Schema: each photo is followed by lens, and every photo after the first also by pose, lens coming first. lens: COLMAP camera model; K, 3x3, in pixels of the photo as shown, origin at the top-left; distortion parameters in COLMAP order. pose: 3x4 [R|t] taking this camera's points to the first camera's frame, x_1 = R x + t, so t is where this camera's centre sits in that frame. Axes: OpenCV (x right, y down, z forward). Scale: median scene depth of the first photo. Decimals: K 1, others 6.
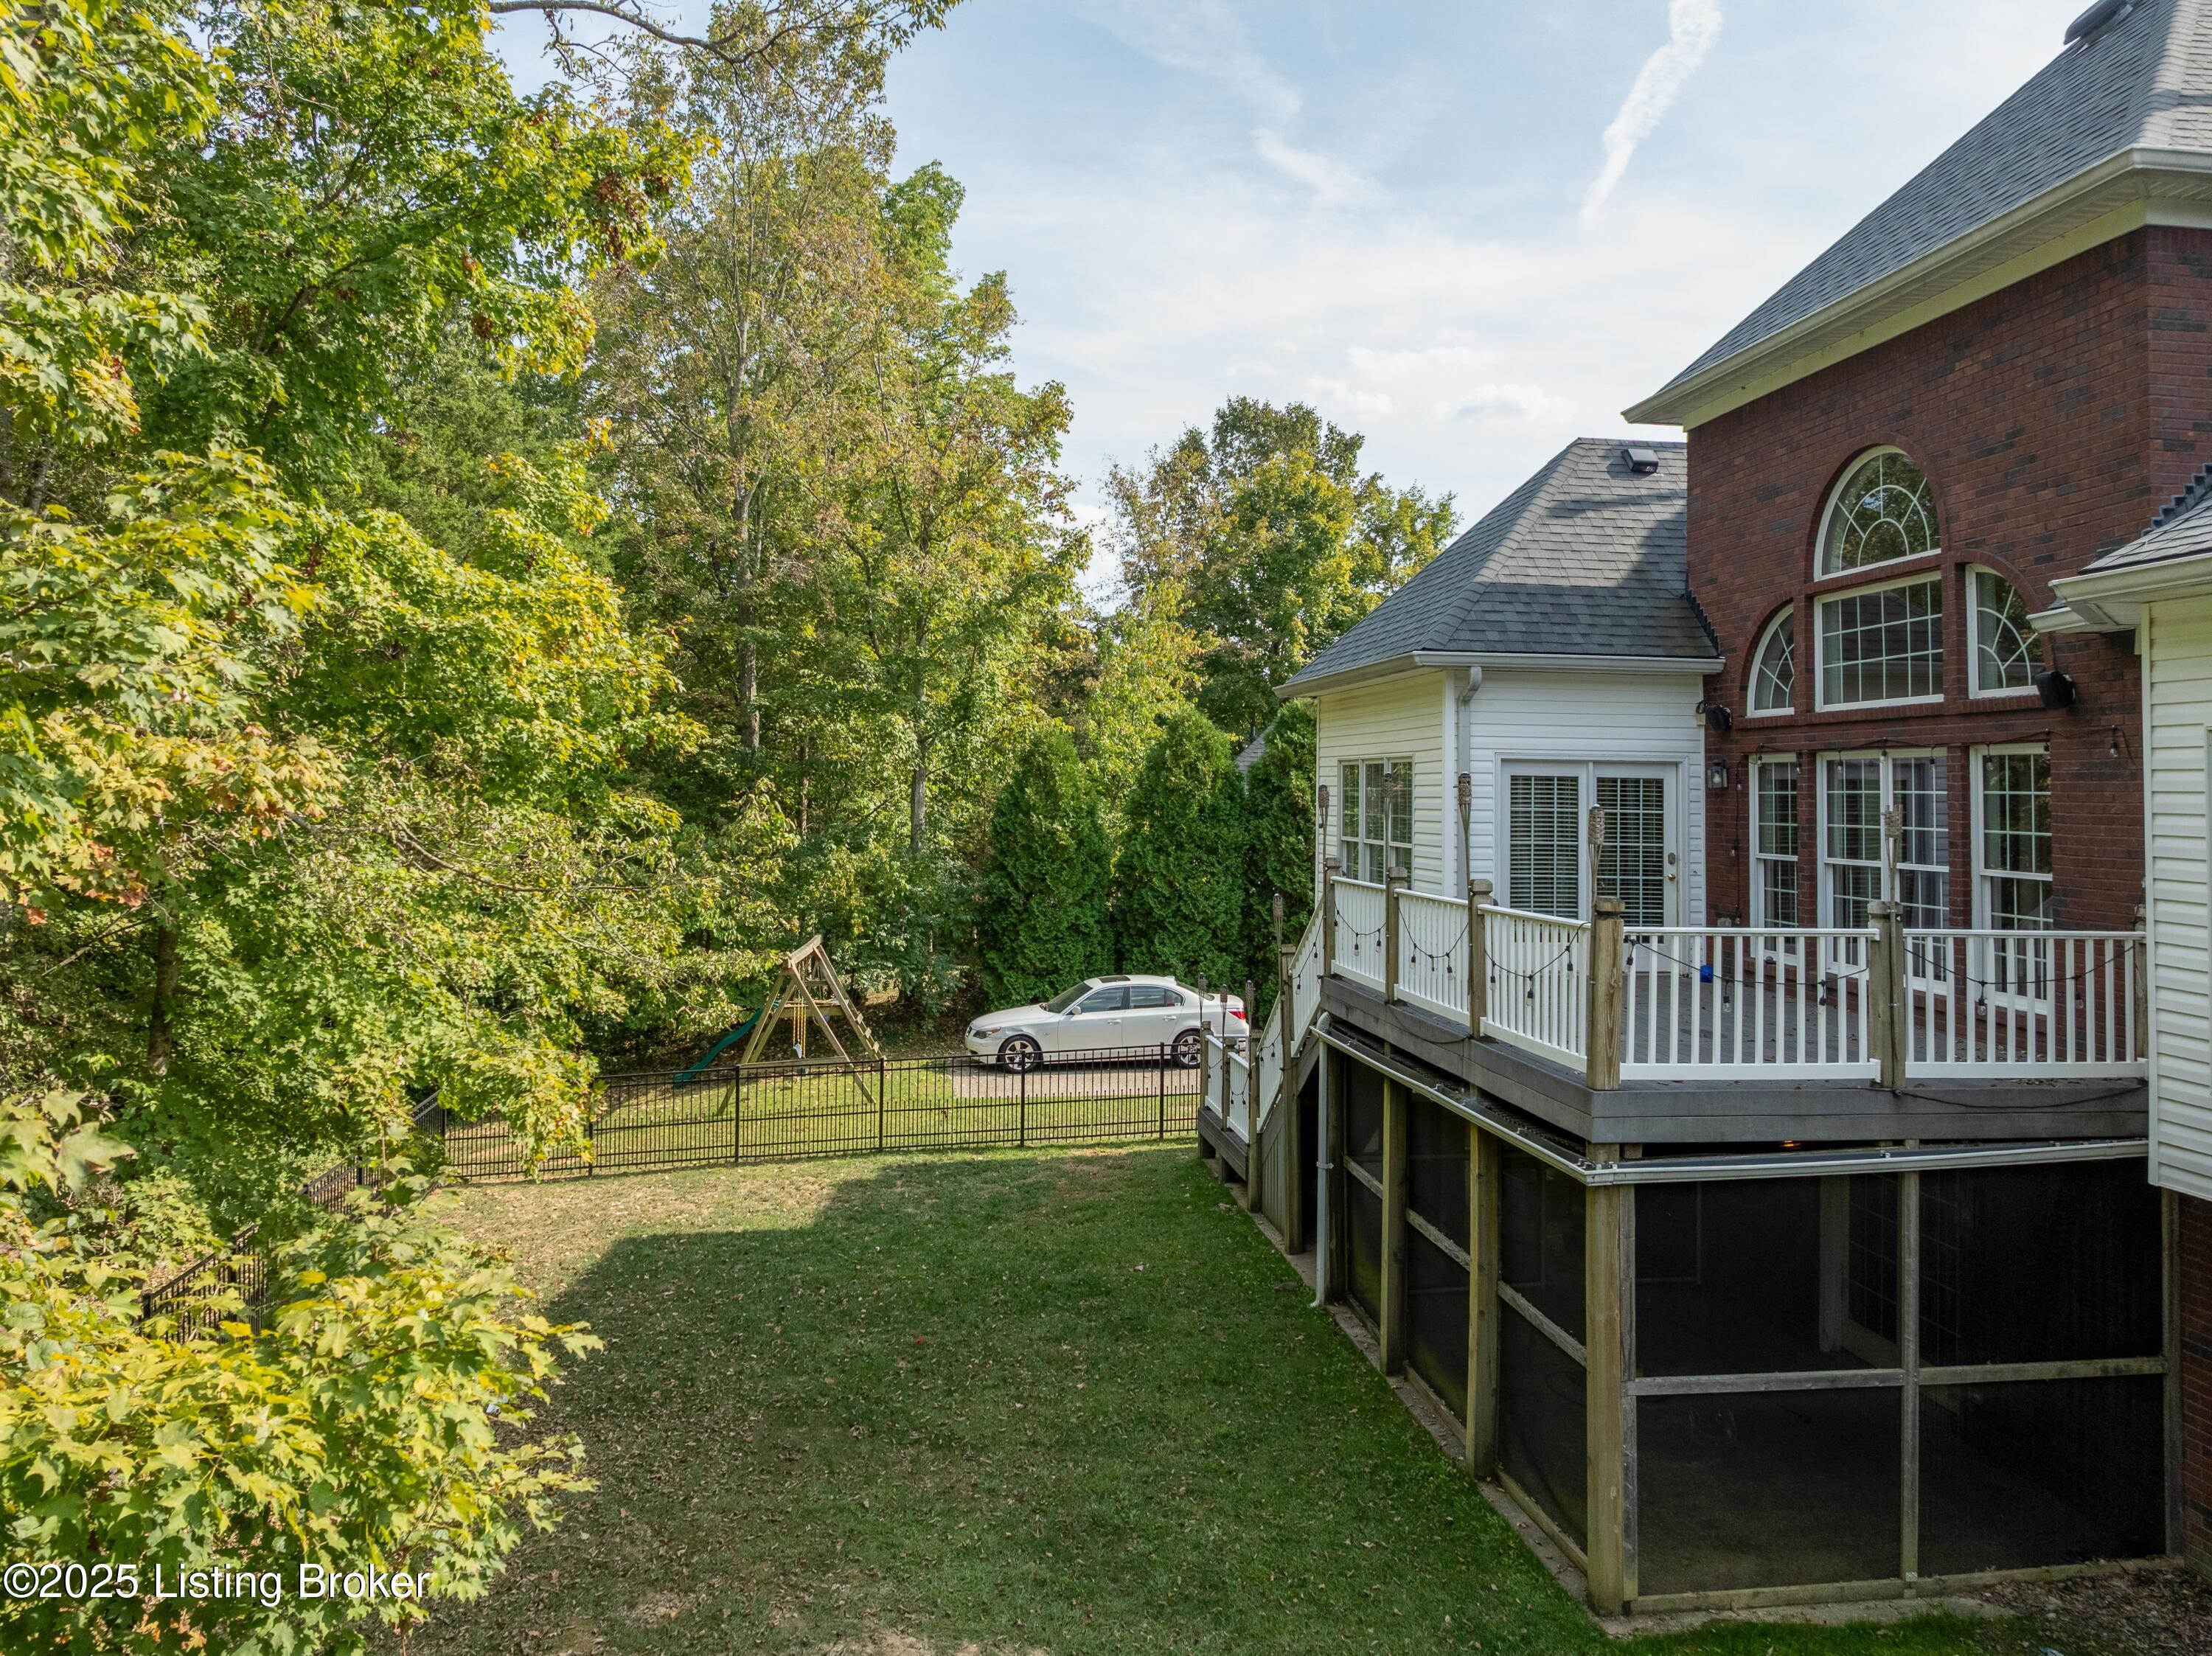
lens RADIAL K [[1730.7, 0, 1105.2], [0, 1730.7, 733.2], [0, 0, 1]] dist [-0.044937, 0.006785]
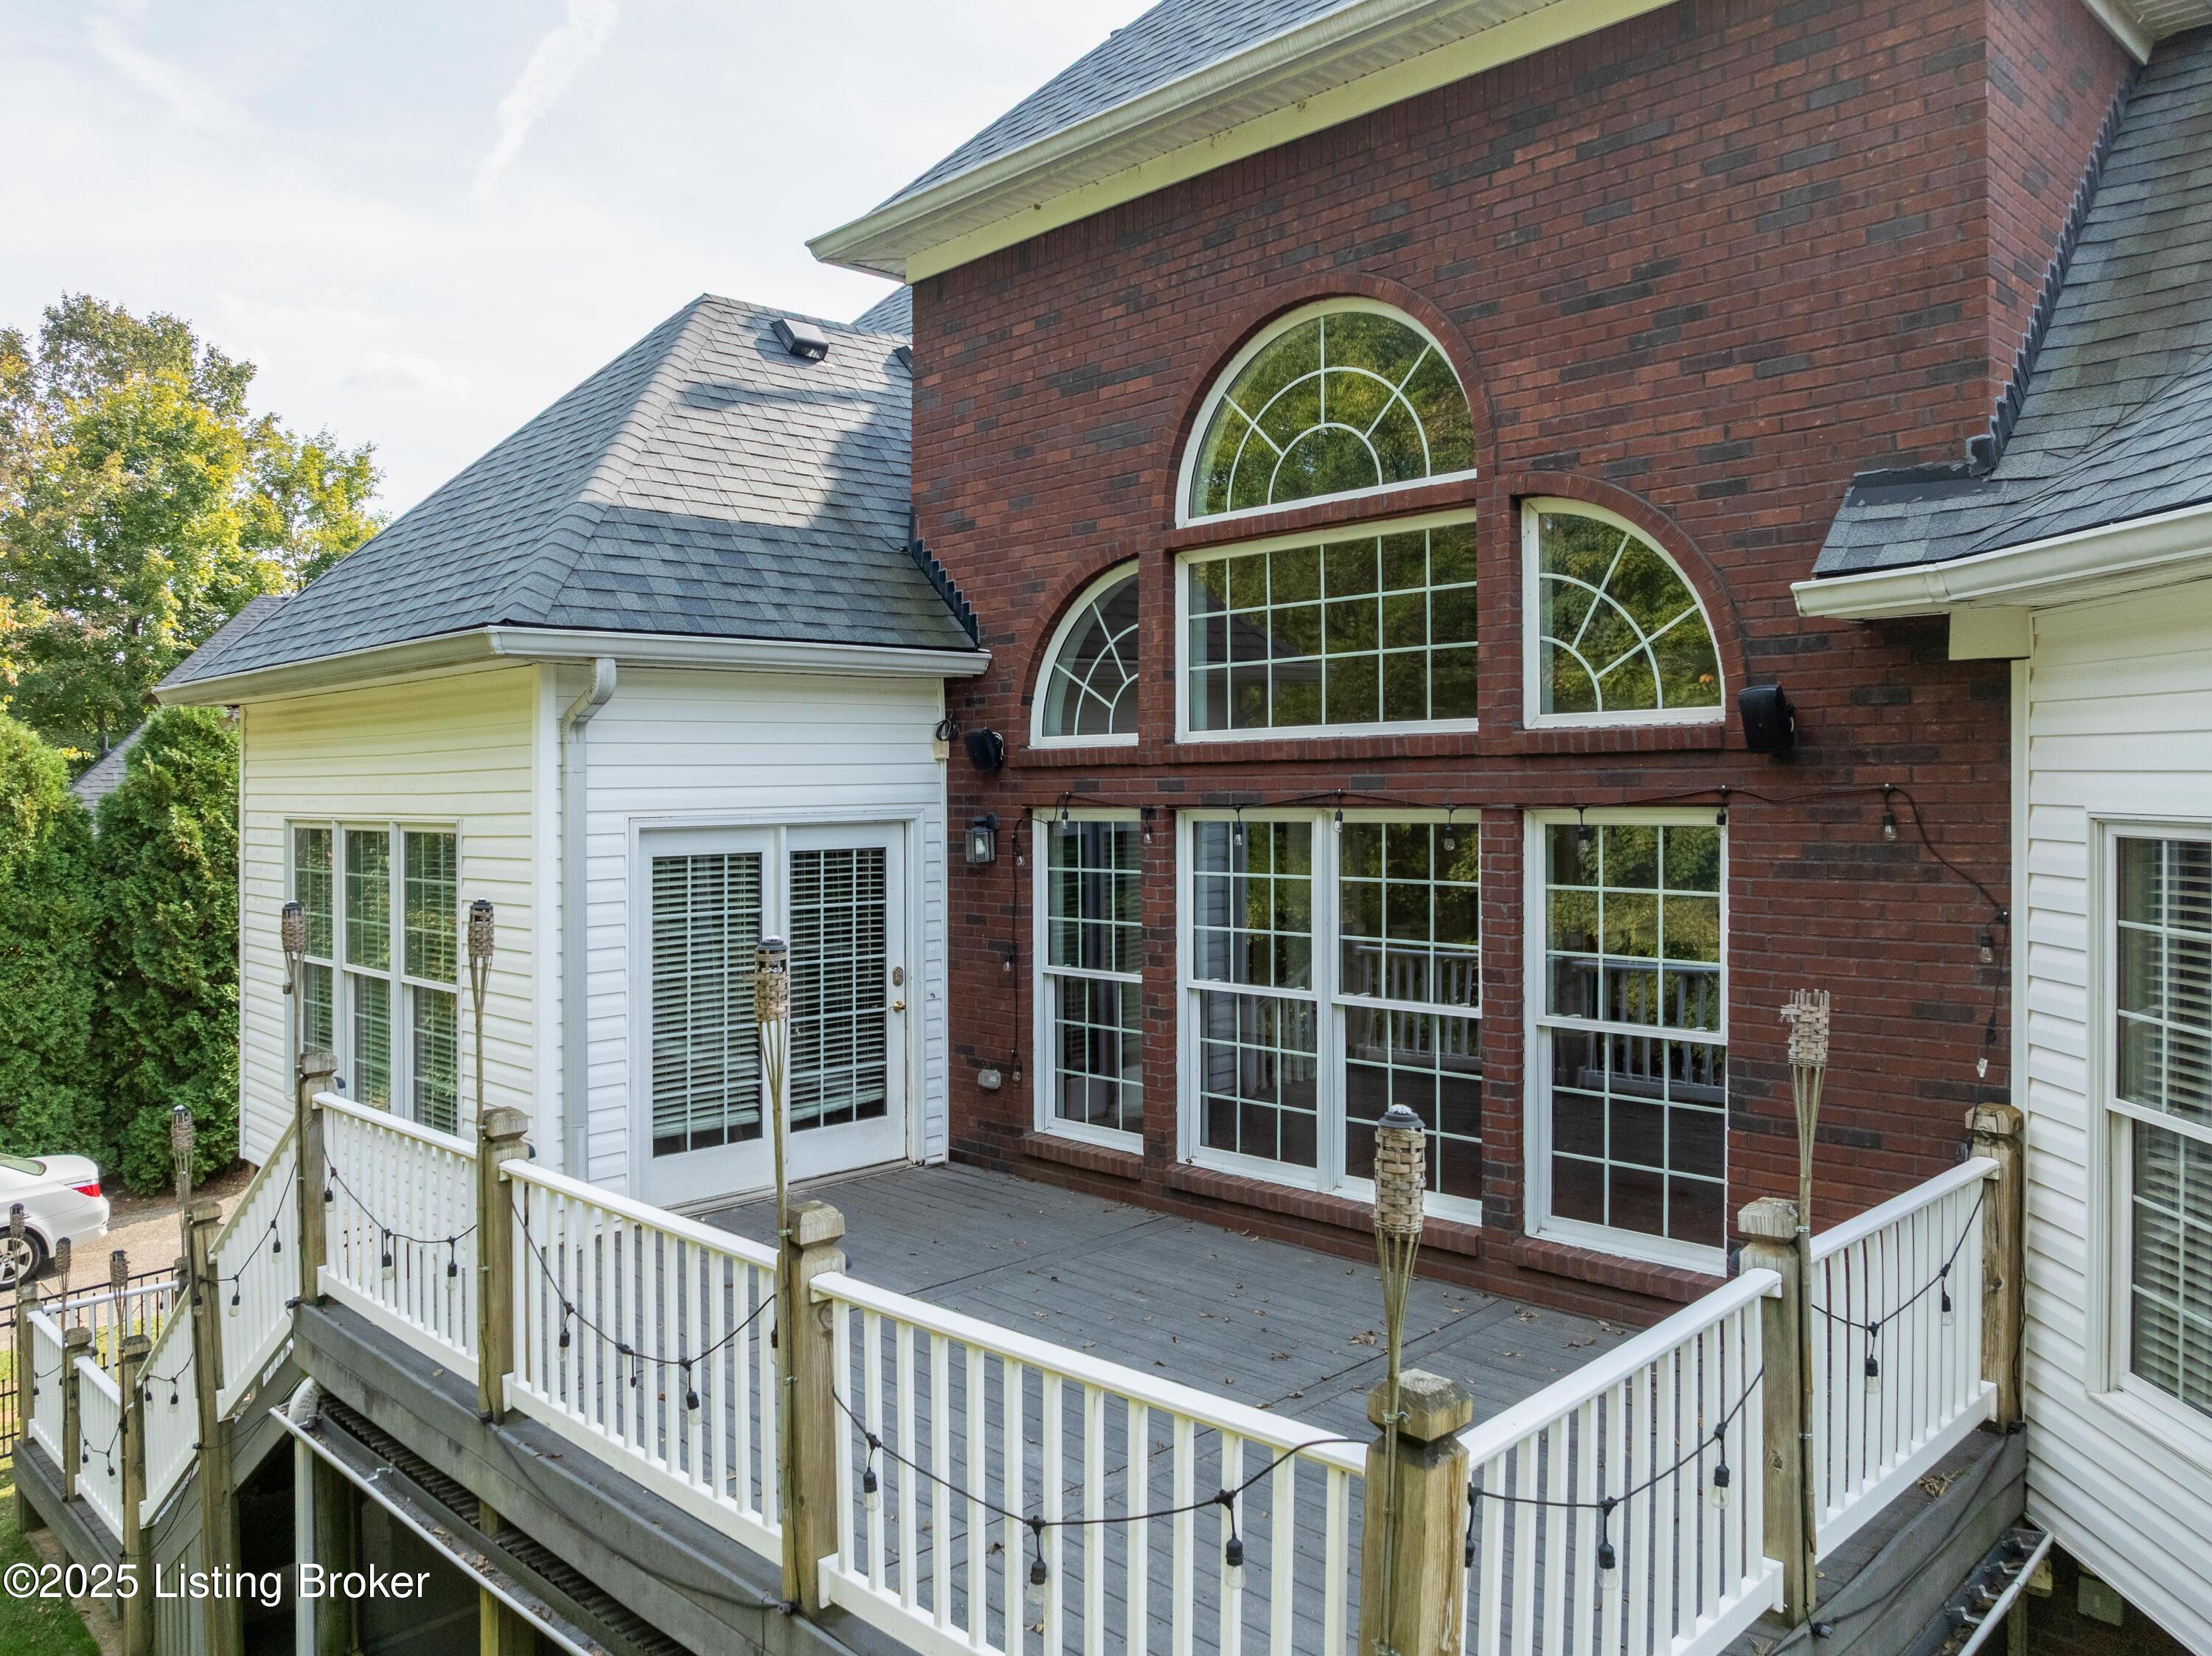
lens RADIAL K [[1730.7, 0, 1105.2], [0, 1730.7, 733.2], [0, 0, 1]] dist [-0.044937, 0.006785]
pose [[0.814251, -0.008677, 0.580448, 0.030793], [0.005302, 0.999958, 0.007510, -0.016863], [-0.580489, -0.003038, 0.814263, 0.428271]]
